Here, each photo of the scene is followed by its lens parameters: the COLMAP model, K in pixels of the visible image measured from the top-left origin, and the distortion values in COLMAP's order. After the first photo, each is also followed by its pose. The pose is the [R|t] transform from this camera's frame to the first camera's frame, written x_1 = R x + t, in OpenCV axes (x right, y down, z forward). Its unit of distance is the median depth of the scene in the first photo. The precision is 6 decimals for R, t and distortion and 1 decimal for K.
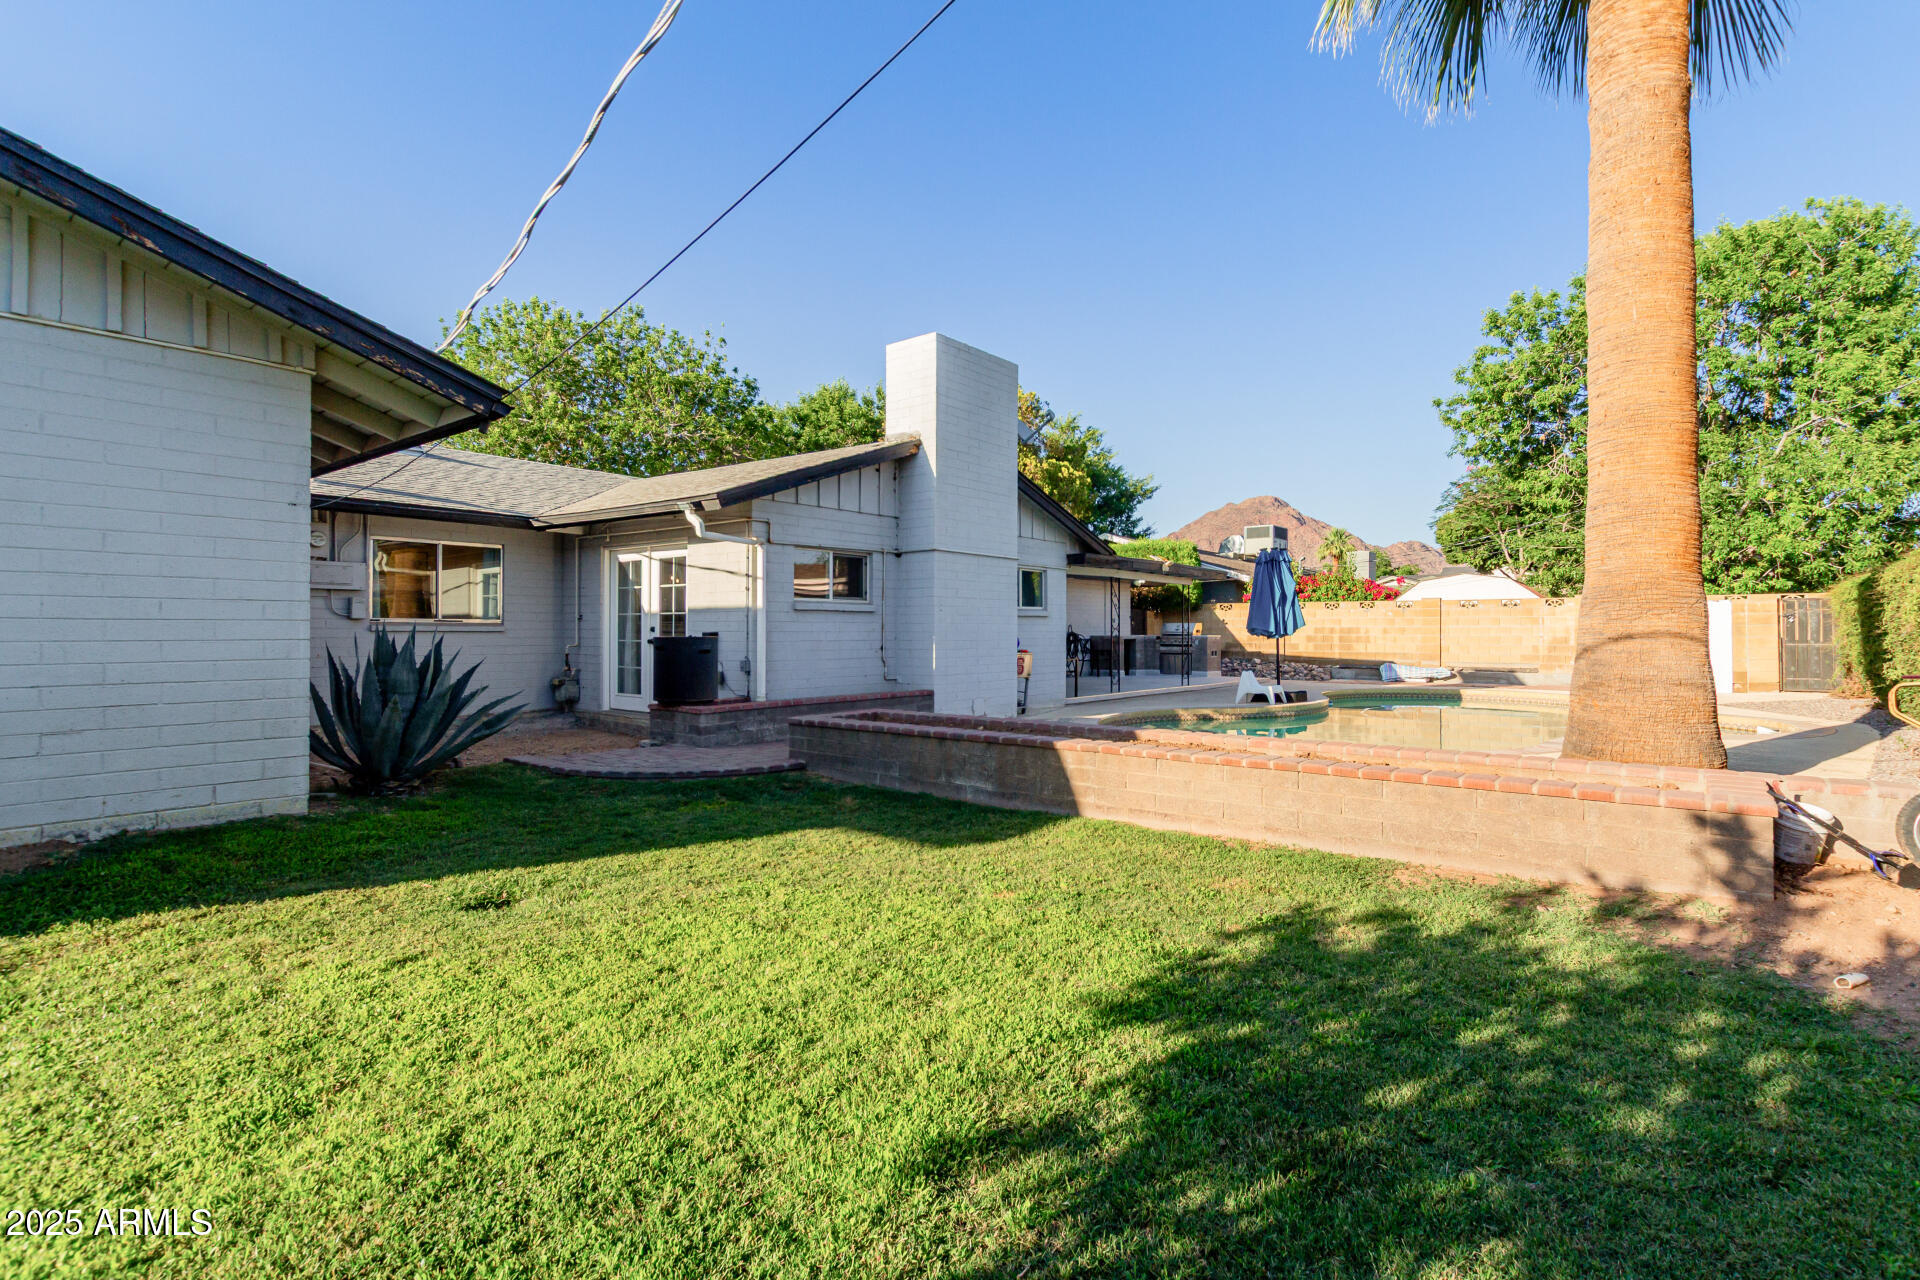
lens RADIAL K [[887.0, 0, 987.8], [0, 887.0, 626.5], [0, 0, 1]] dist [0.008202, -0.000094]
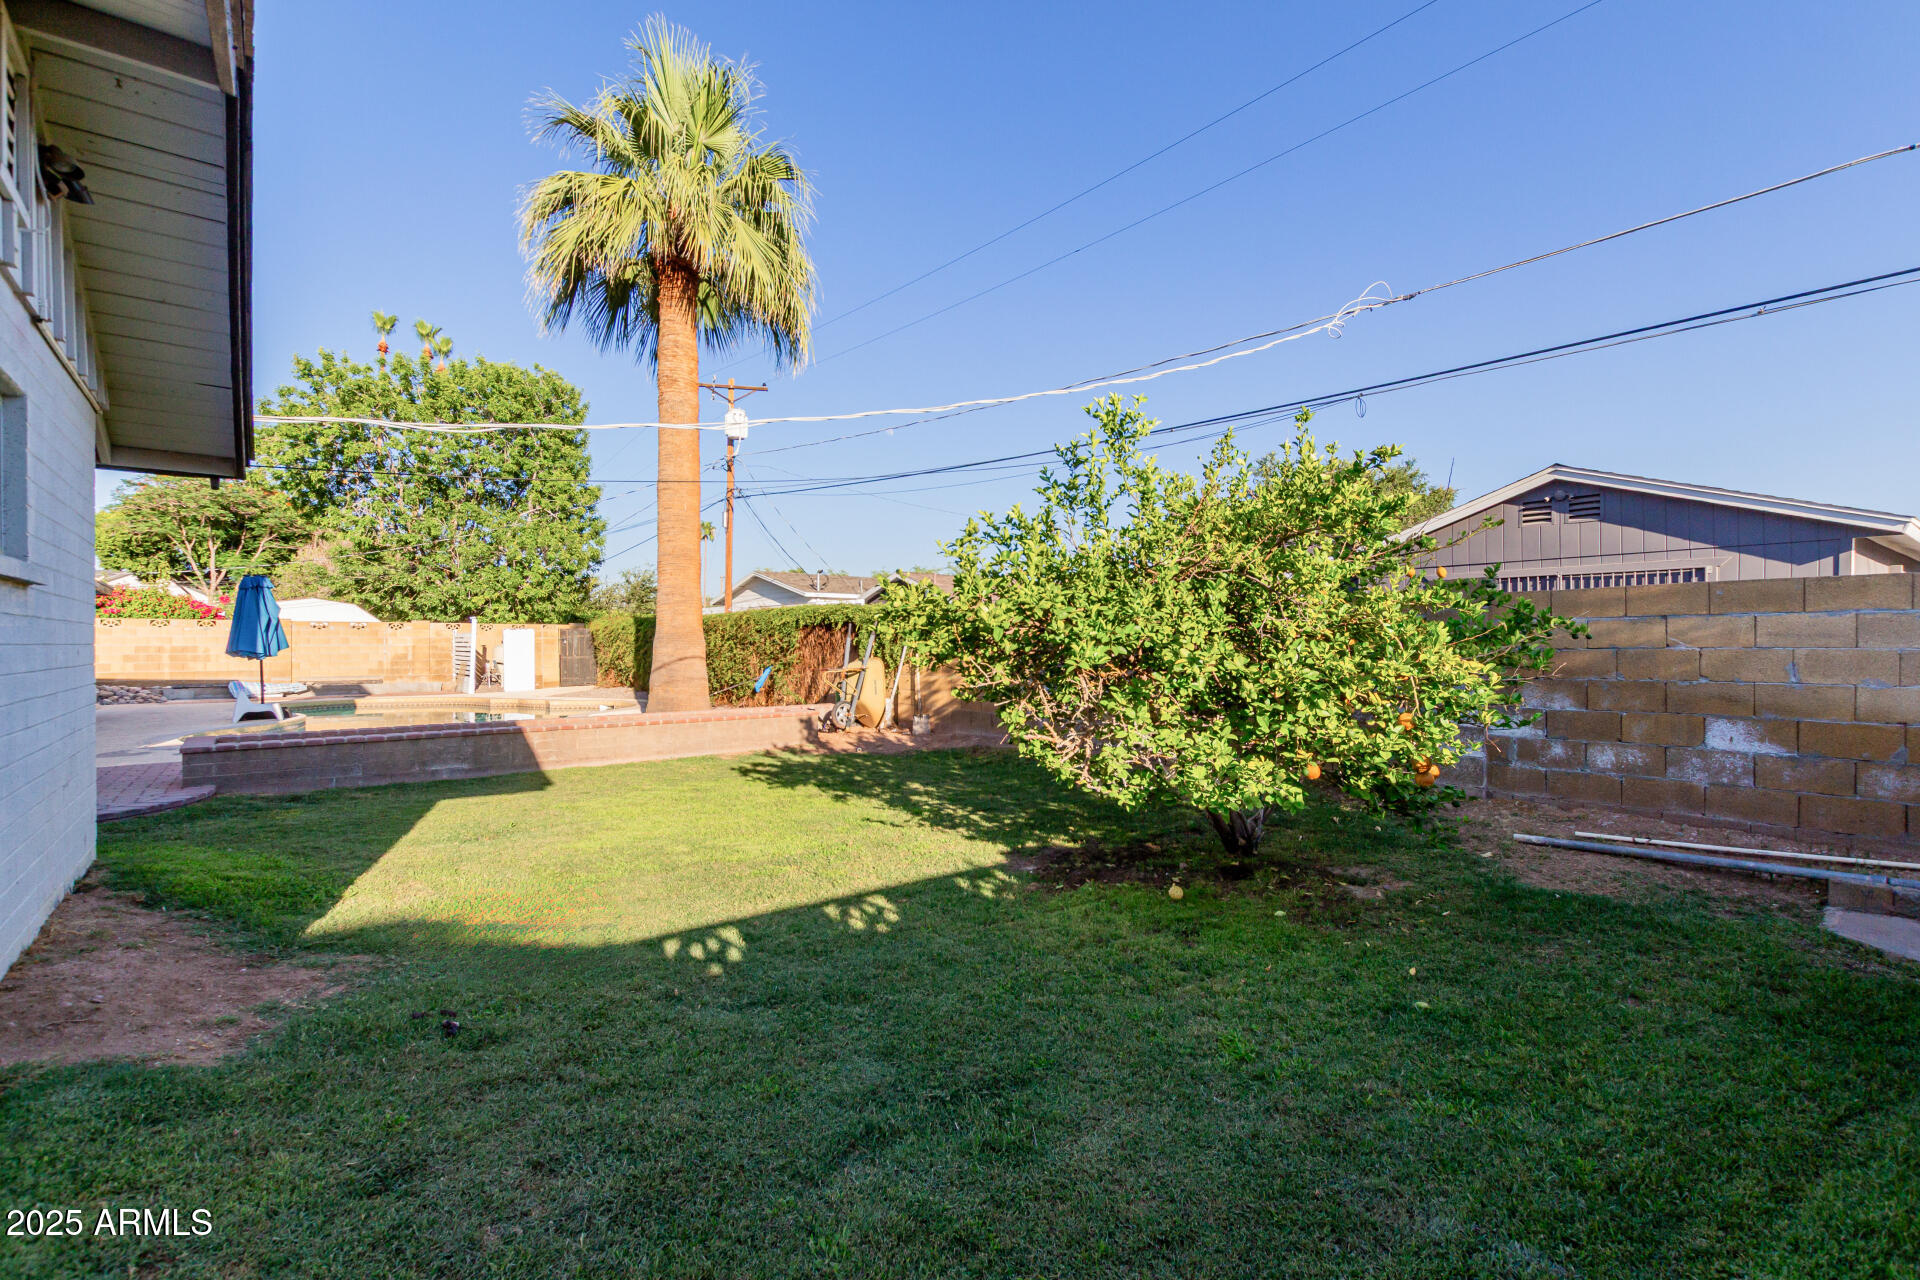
lens RADIAL K [[887.0, 0, 967.6], [0, 887.0, 632.7], [0, 0, 1]] dist [0.008202, -0.000094]
pose [[0.199285, 0.010653, 0.979884, -0.389840], [-0.005148, 0.999938, -0.009824, -0.009054], [-0.979928, -0.003087, 0.199328, -0.032330]]
